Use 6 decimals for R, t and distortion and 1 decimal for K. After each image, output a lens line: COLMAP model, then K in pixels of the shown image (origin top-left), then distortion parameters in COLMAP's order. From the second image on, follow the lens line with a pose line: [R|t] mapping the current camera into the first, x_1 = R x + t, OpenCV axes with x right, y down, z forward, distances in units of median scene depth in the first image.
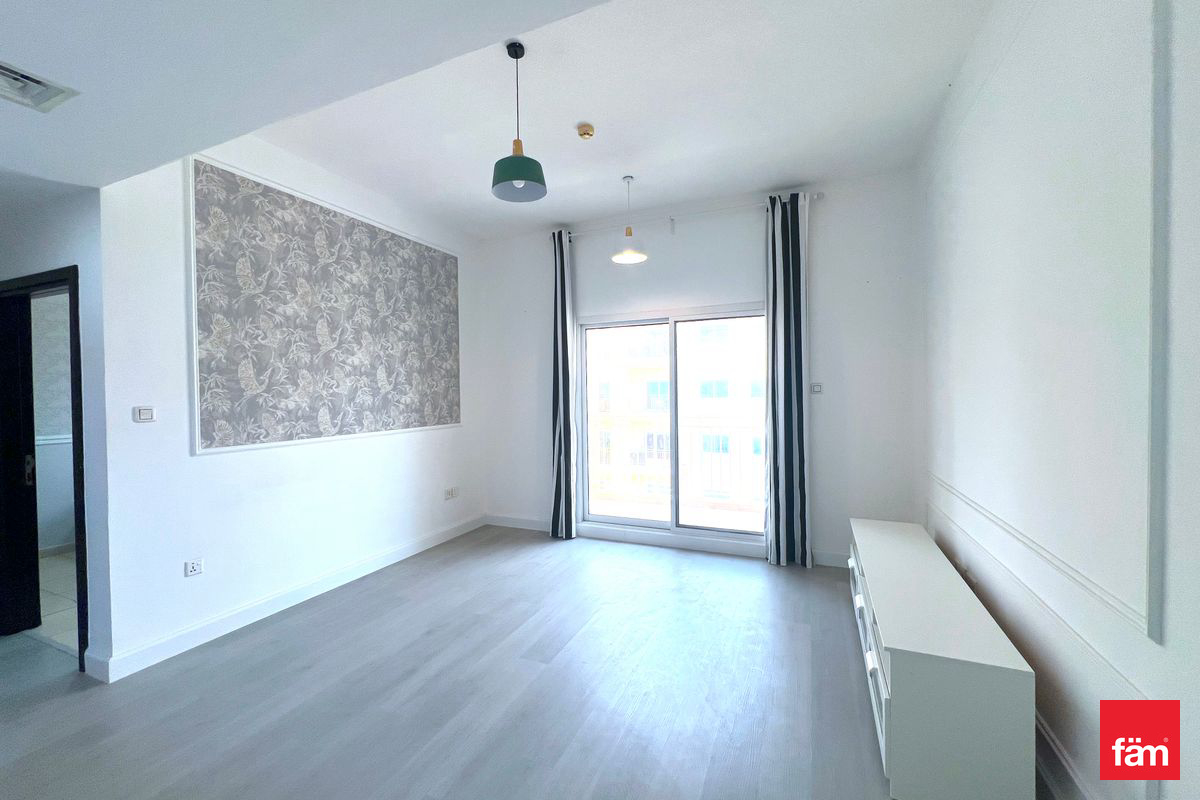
lens RADIAL K [[485.1, 0, 596.0], [0, 485.1, 398.2], [0, 0, 1]] dist [0.000380, -0.000428]
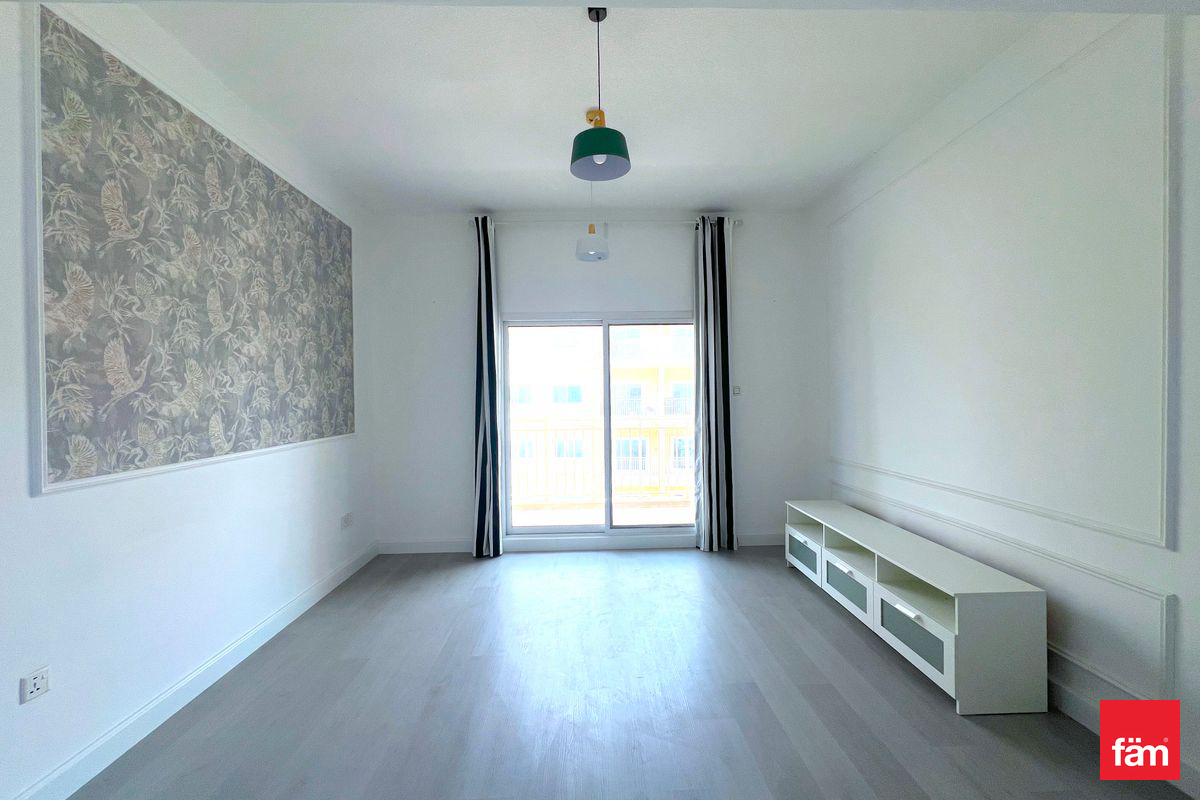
lens RADIAL K [[485.1, 0, 599.6], [0, 485.1, 398.3], [0, 0, 1]] dist [0.000380, -0.000428]
pose [[0.901957, -0.002360, 0.431819, -0.335415], [0.008242, 0.999897, -0.011750, 0.008376], [-0.431747, 0.014157, 0.901884, 0.117665]]
